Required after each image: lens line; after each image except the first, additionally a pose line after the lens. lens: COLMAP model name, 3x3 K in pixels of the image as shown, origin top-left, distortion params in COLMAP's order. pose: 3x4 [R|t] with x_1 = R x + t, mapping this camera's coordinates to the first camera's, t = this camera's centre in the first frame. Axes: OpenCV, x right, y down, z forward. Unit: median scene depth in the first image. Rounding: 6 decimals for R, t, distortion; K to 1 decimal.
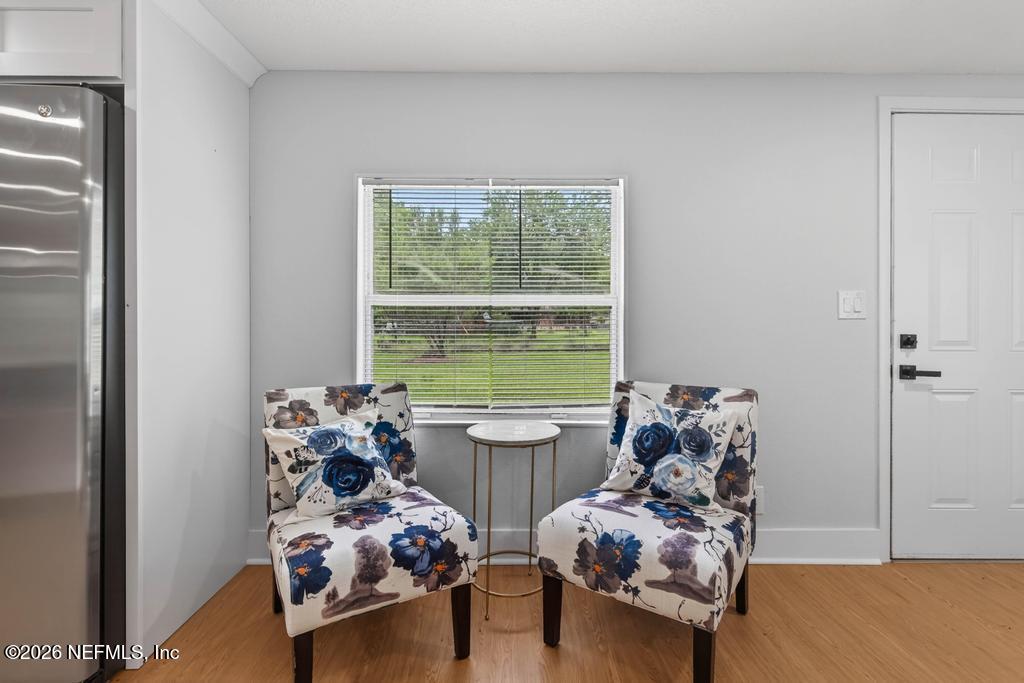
lens RADIAL K [[511.7, 0, 508.8], [0, 511.7, 319.7], [0, 0, 1]] dist [0.001252, 0.000115]
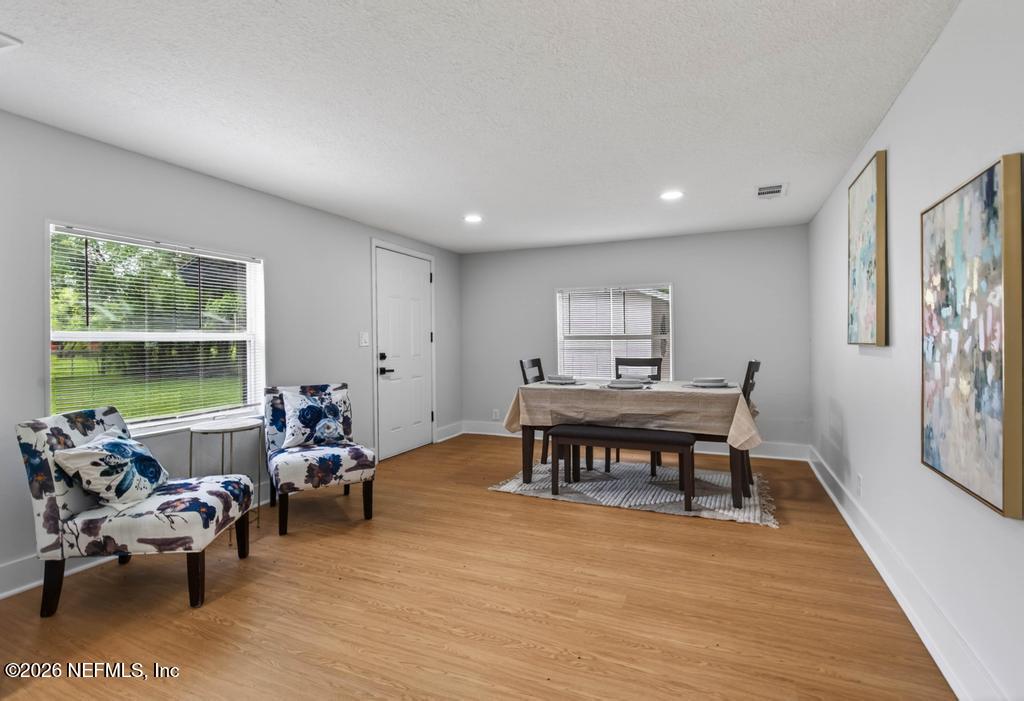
lens RADIAL K [[494.0, 0, 512.0], [0, 494.0, 350.5], [0, 0, 1]] dist [-0.000985, 0.000106]
pose [[0.411400, -0.025734, 0.911092, -1.052582], [0.011991, 0.999668, 0.022821, -0.026628], [-0.911376, 0.001536, 0.411572, -0.395676]]
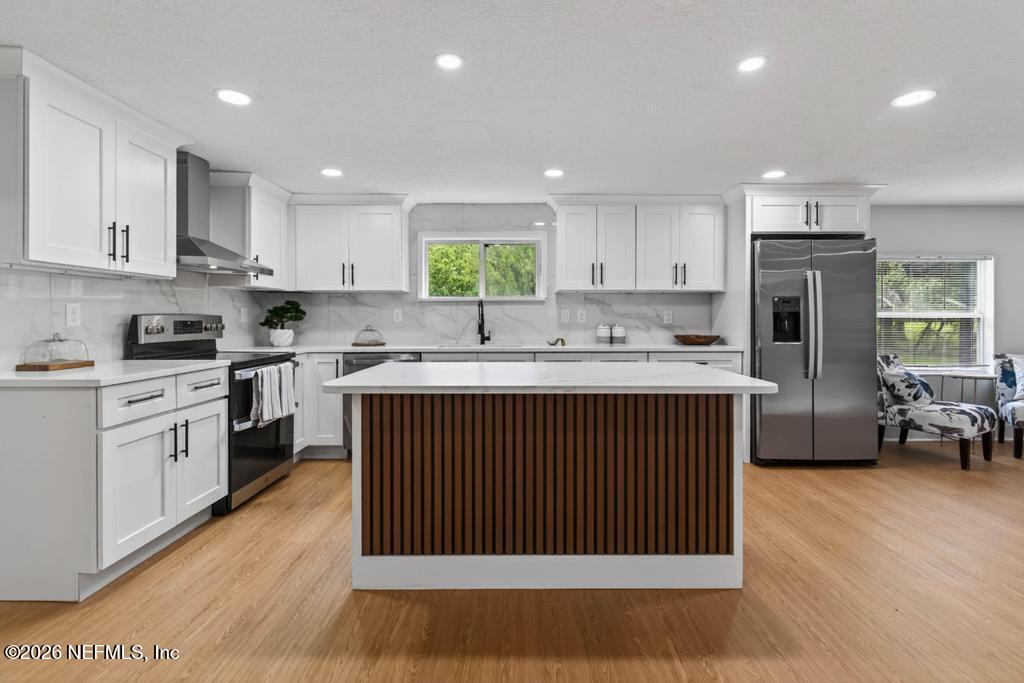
lens RADIAL K [[486.1, 0, 516.3], [0, 486.1, 318.9], [0, 0, 1]] dist [-0.003033, -0.000931]
pose [[0.999949, -0.000259, -0.010089, -2.129748], [0.000232, 0.999996, -0.002718, -0.023761], [0.010090, 0.002715, 0.999945, -1.244434]]
